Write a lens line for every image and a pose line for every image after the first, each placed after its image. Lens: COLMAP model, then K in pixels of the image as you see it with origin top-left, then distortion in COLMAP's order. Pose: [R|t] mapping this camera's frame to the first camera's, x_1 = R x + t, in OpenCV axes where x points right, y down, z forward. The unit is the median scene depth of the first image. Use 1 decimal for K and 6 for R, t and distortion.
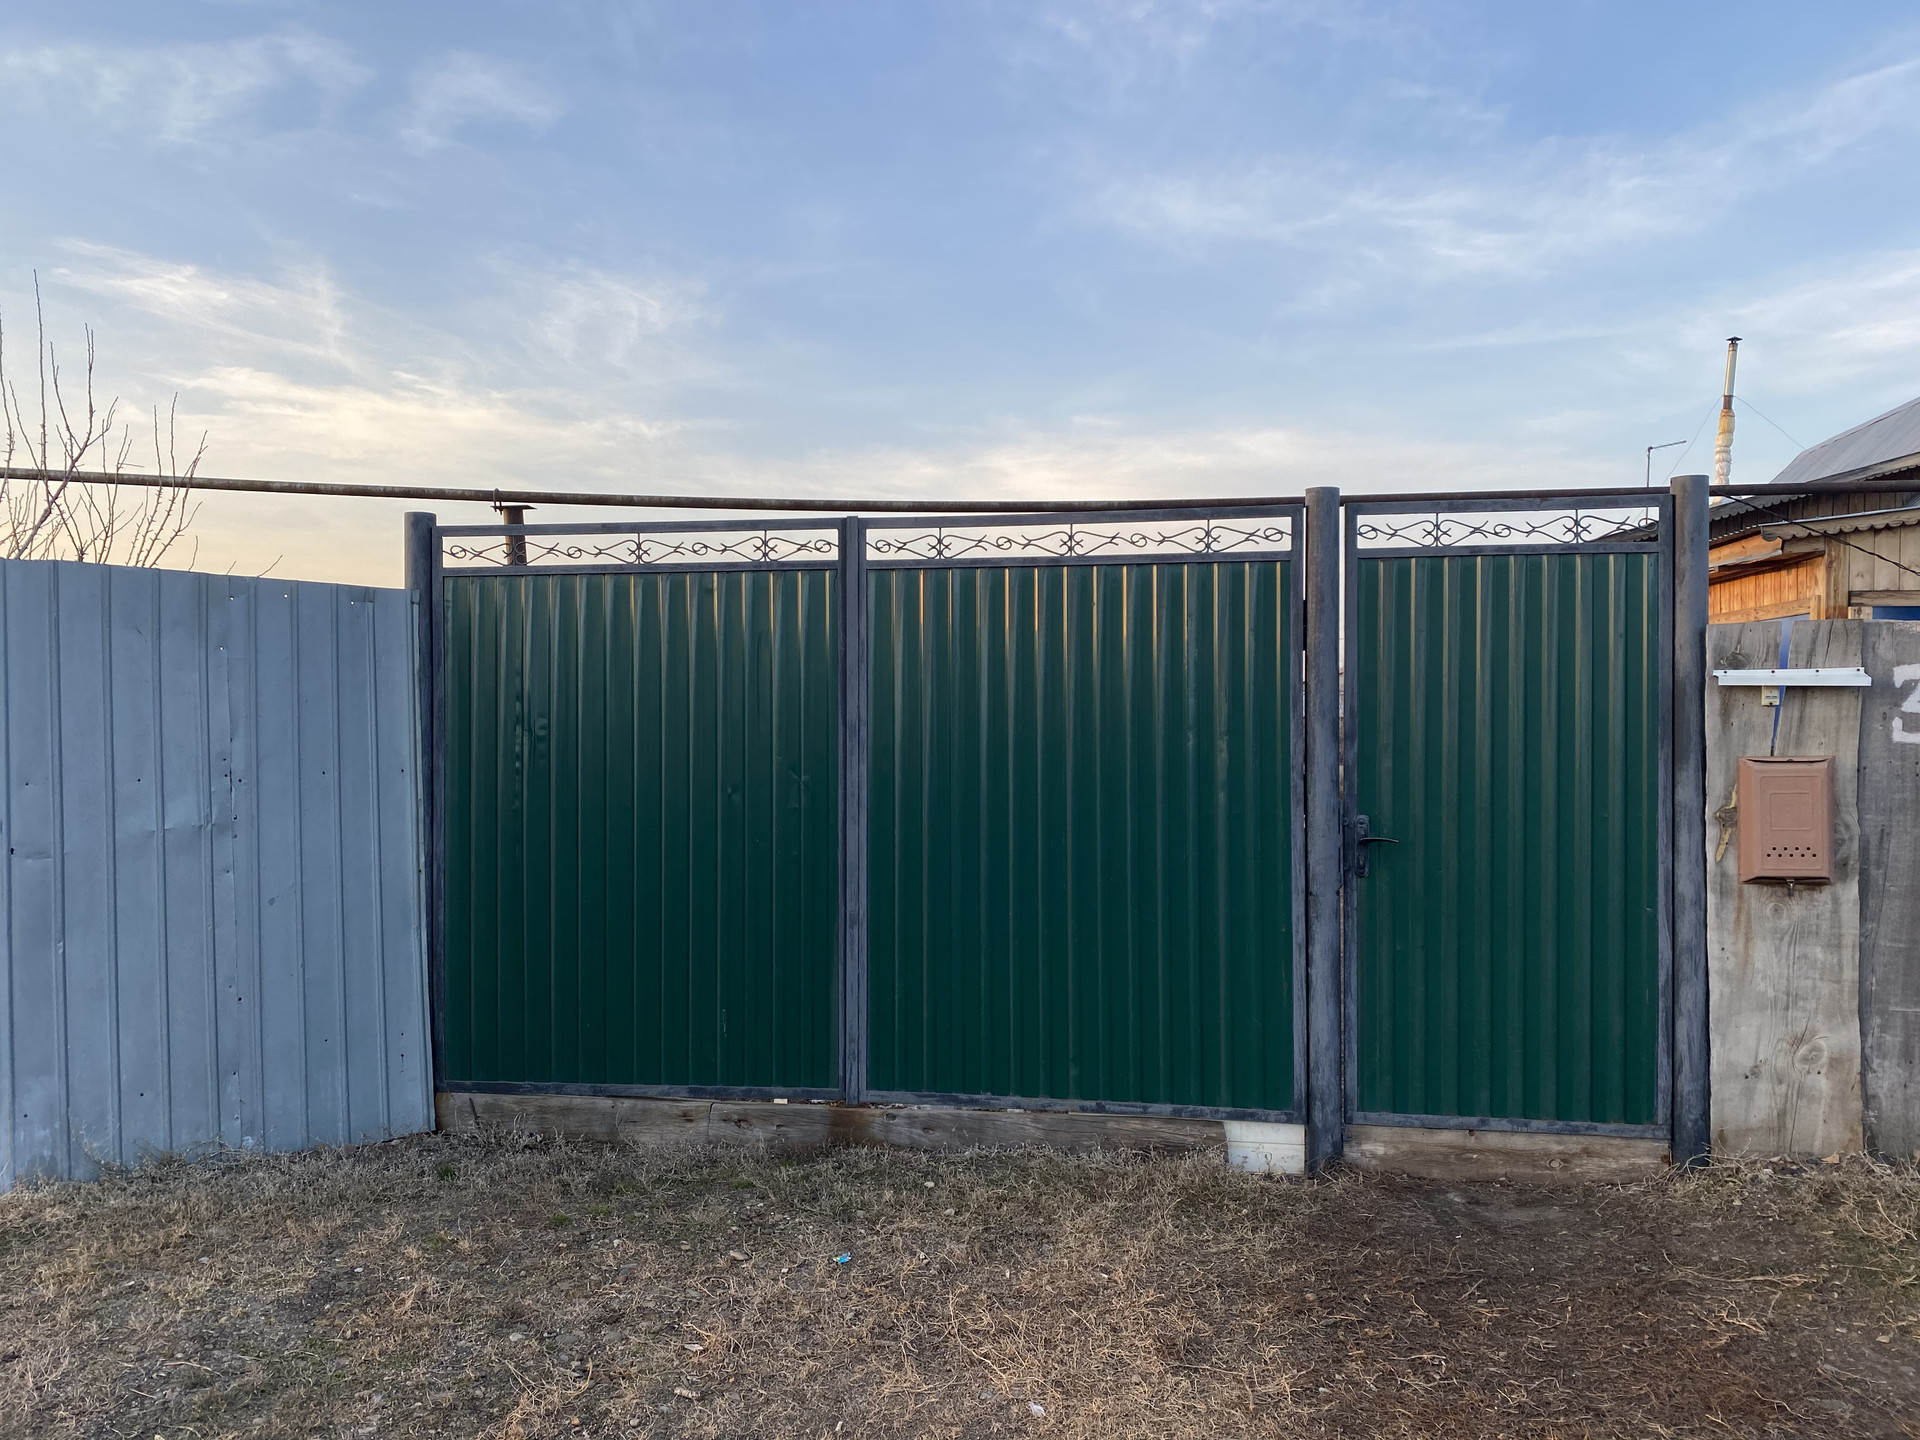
lens RADIAL K [[1458.7, 0, 960.0], [0, 1458.7, 720.0], [0, 0, 1]] dist [-0.006524, -0.001412]
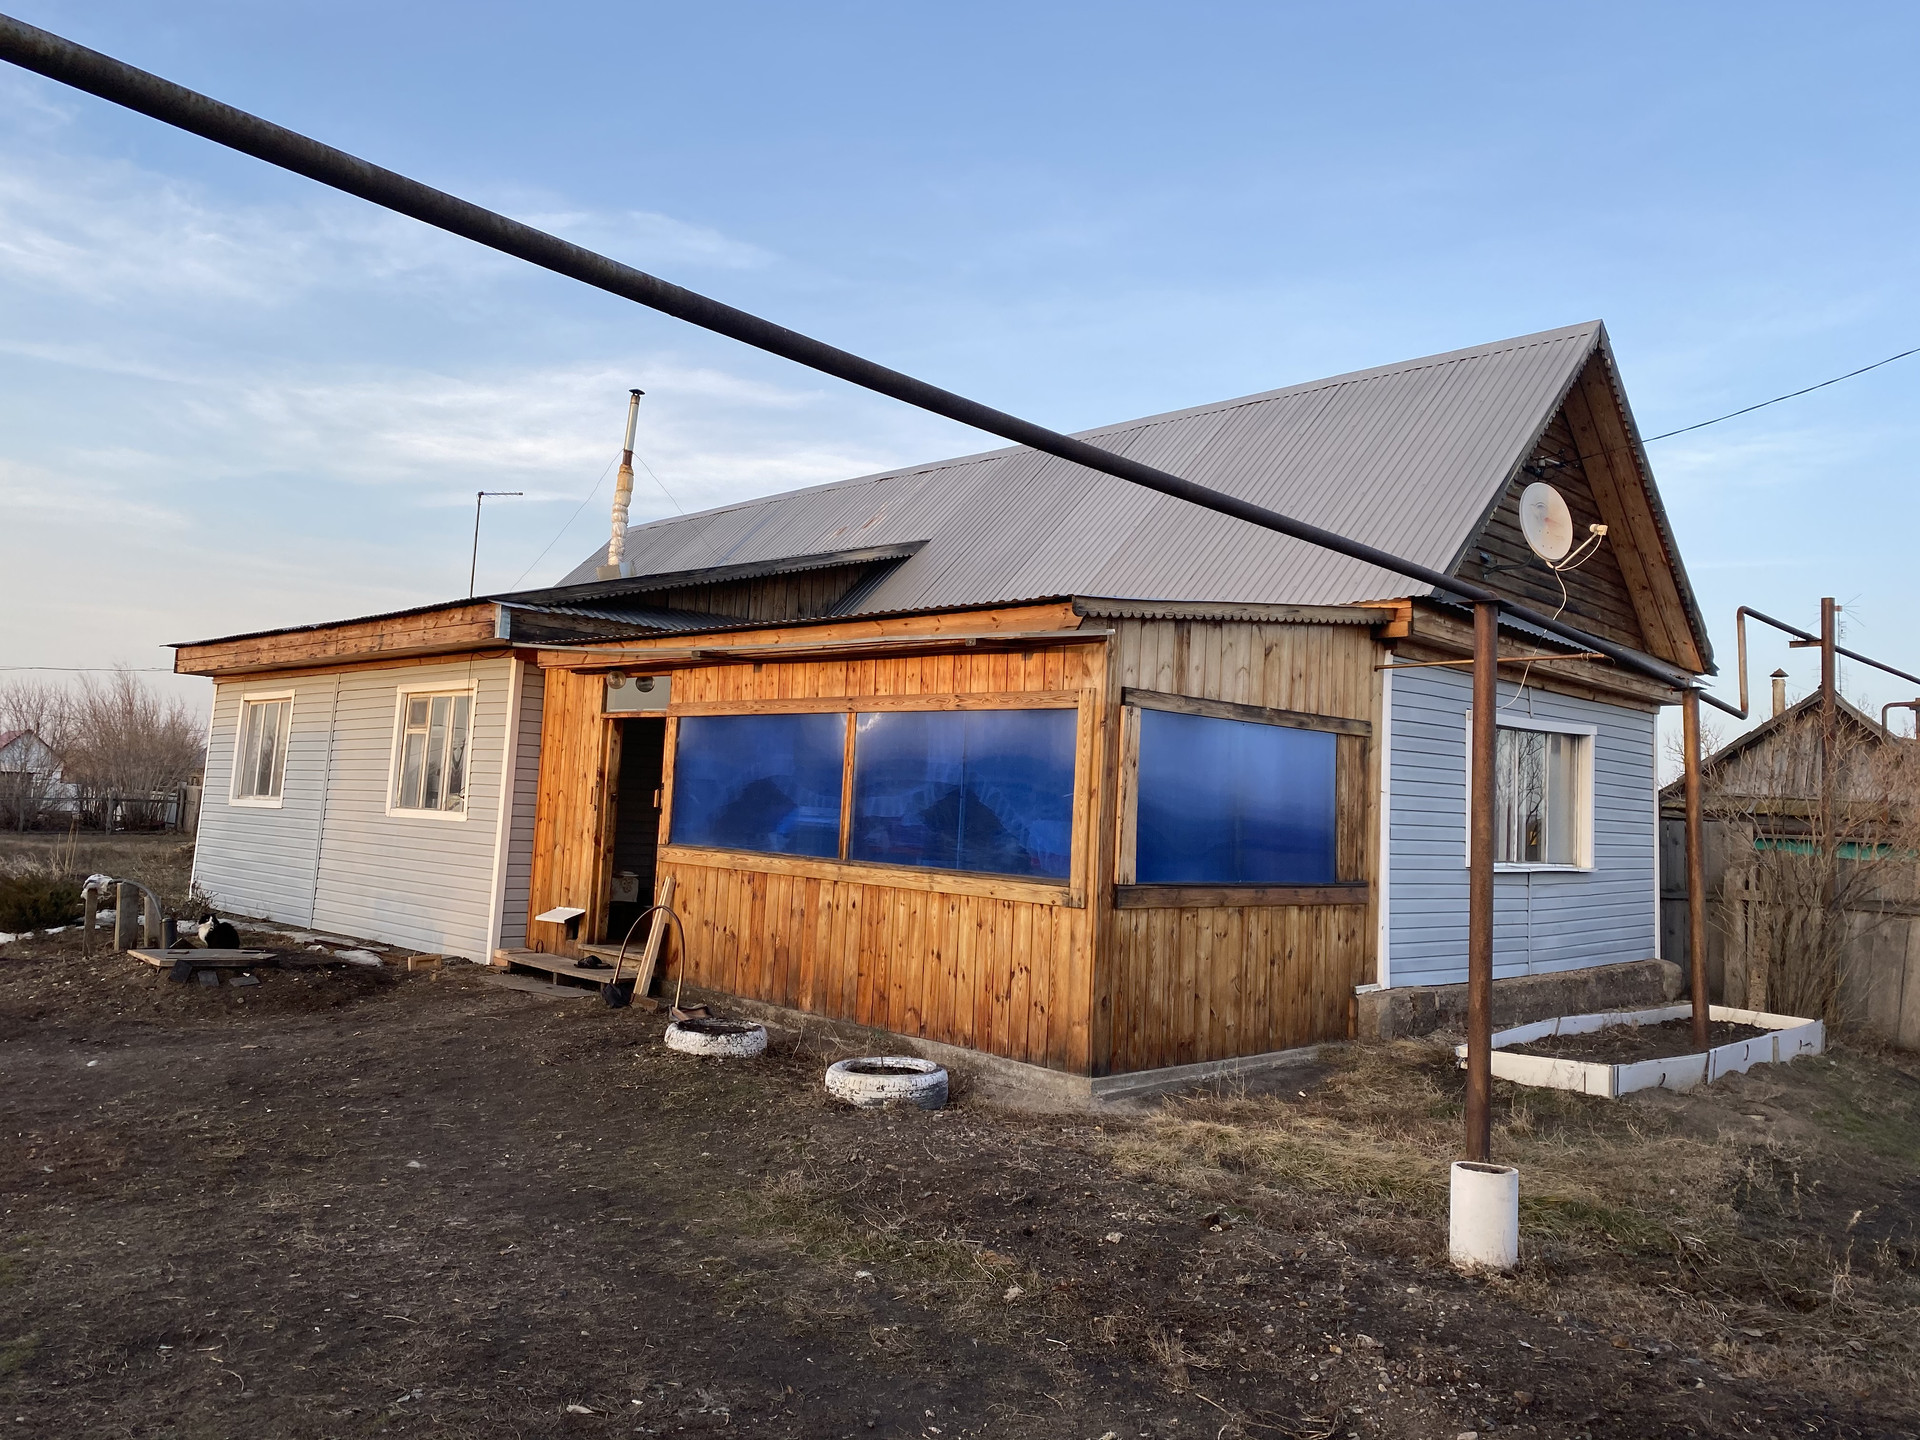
lens RADIAL K [[1458.7, 0, 960.0], [0, 1458.7, 720.0], [0, 0, 1]] dist [-0.006524, -0.001412]
pose [[0.594354, 0.082195, 0.799992, -0.082299], [-0.048274, 0.996616, -0.066532, -0.005102], [-0.802753, 0.000925, 0.596311, 0.362845]]
